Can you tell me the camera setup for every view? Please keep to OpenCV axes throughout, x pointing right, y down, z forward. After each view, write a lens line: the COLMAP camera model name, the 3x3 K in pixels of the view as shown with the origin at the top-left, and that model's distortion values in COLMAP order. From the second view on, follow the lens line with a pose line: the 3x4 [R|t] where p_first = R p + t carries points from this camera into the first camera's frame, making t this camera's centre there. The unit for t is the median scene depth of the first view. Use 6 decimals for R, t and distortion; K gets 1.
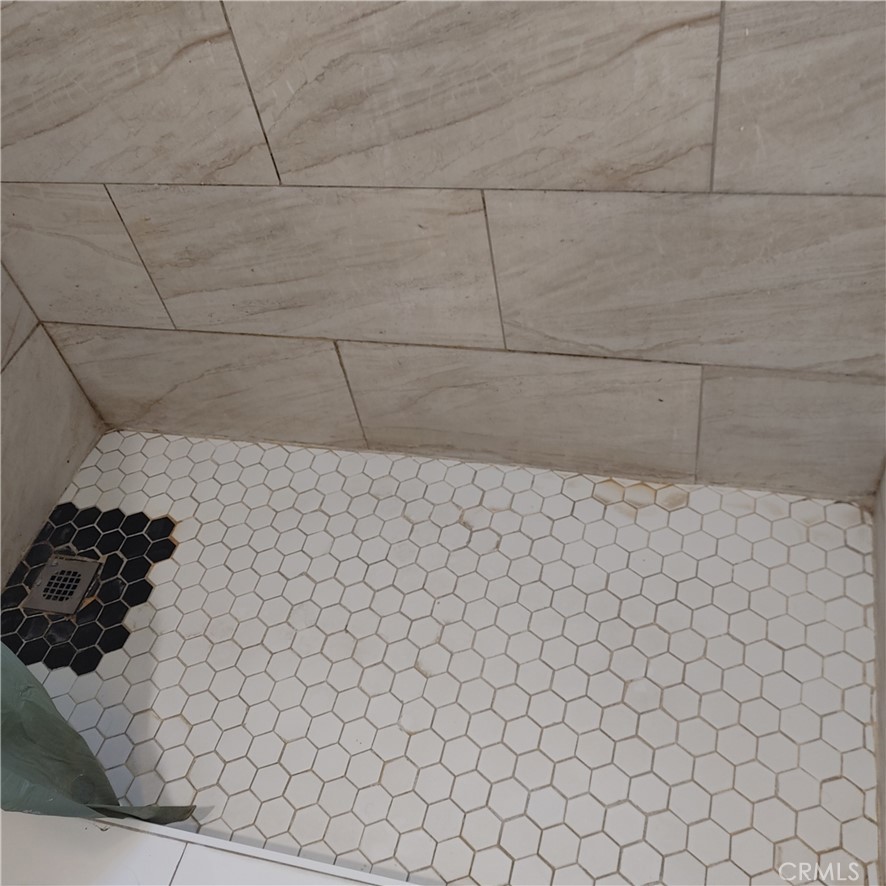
lens RADIAL K [[949.0, 0, 435.5], [0, 949.0, 441.0], [0, 0, 1]] dist [0.026647, 0.000000]
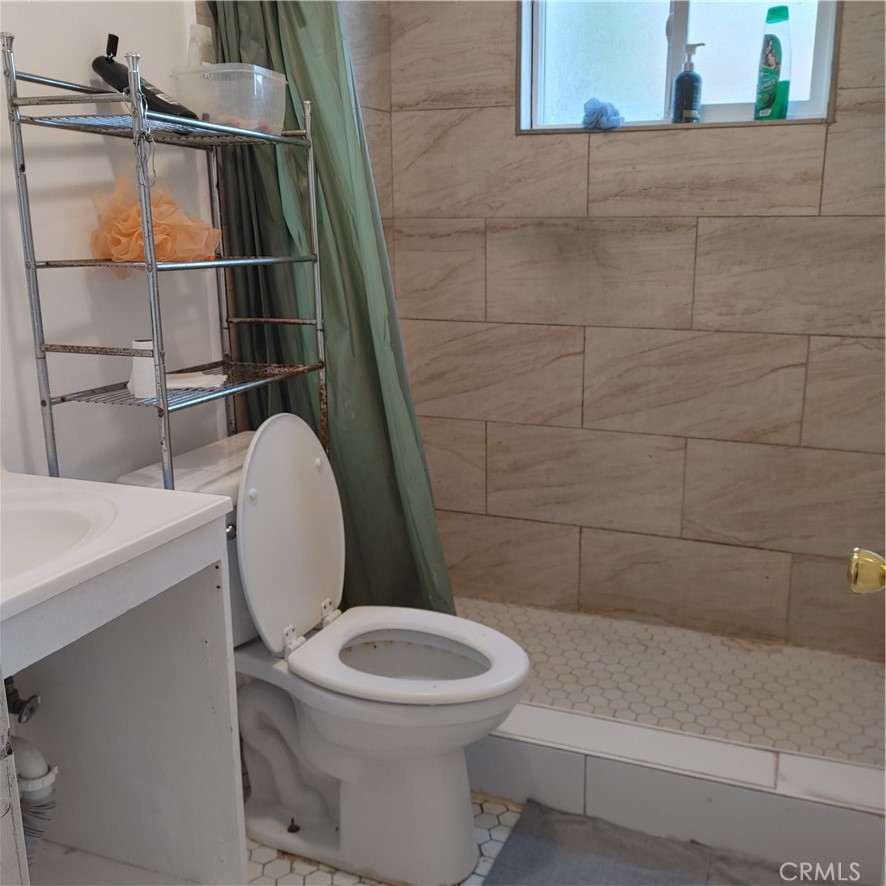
lens RADIAL K [[949.0, 0, 447.3], [0, 949.0, 441.7], [0, 0, 1]] dist [0.026647, 0.000000]
pose [[0.980058, 0.177455, -0.089421, -0.248496], [-0.197625, 0.823428, -0.531893, 0.857225], [-0.020755, 0.538958, 0.842077, -0.659421]]
